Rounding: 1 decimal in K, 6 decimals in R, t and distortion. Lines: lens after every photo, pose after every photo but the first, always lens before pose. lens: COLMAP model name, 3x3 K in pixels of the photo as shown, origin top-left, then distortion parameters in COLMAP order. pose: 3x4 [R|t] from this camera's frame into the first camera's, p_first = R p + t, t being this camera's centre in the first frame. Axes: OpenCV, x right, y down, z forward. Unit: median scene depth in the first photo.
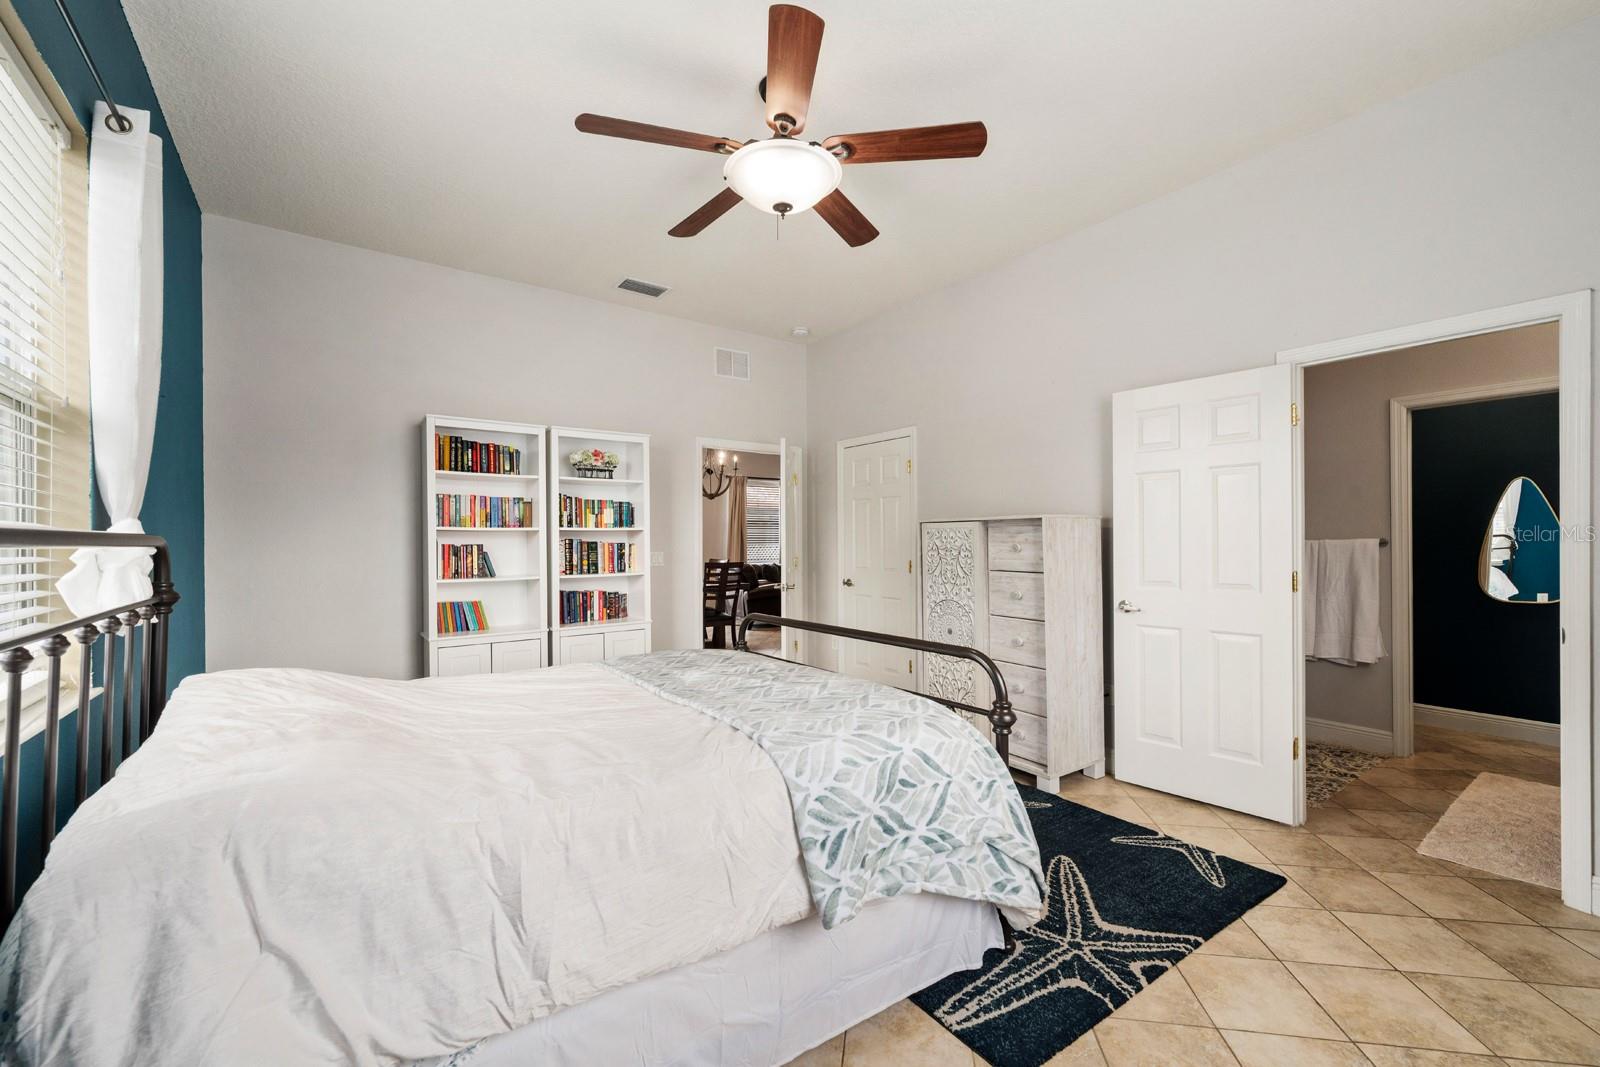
lens RADIAL K [[628.6, 0, 799.7], [0, 628.6, 540.0], [0, 0, 1]] dist [-0.001498, -0.000081]
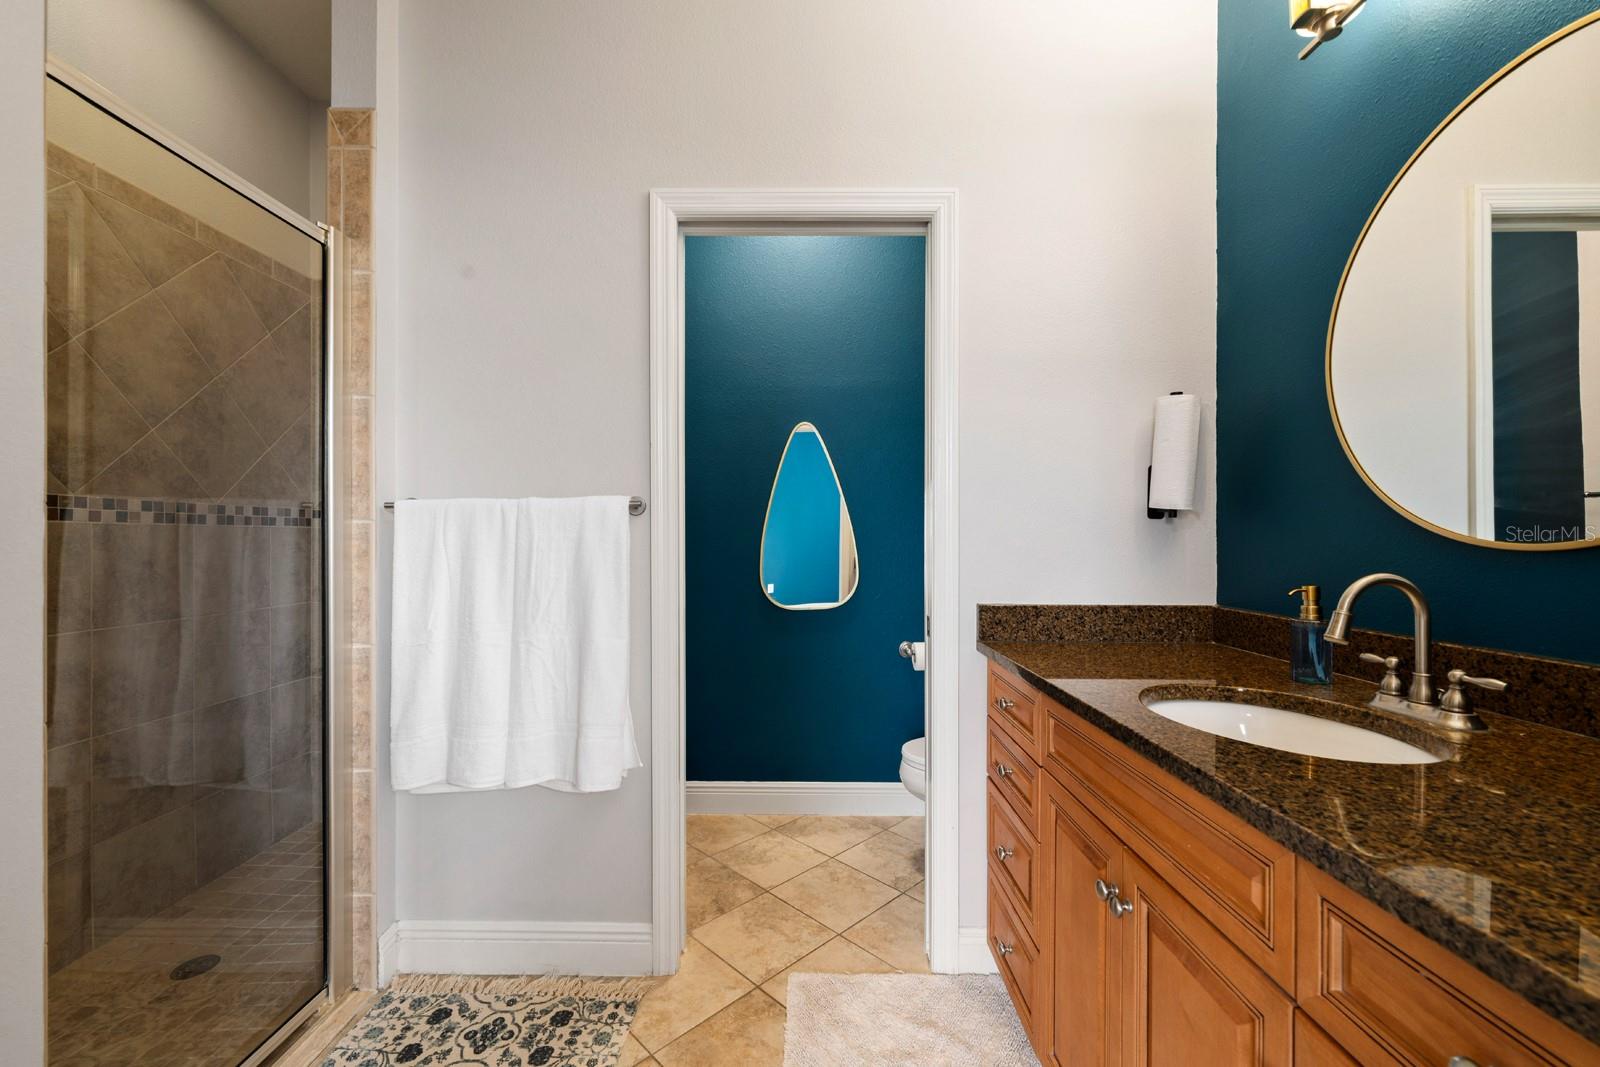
lens RADIAL K [[628.6, 0, 799.7], [0, 628.6, 540.0], [0, 0, 1]] dist [-0.001498, -0.000081]
pose [[0.538775, 0.004013, 0.842440, 0.582018], [-0.006032, 0.999981, -0.000906, 0.026378], [-0.842428, -0.004593, 0.538789, 0.624837]]
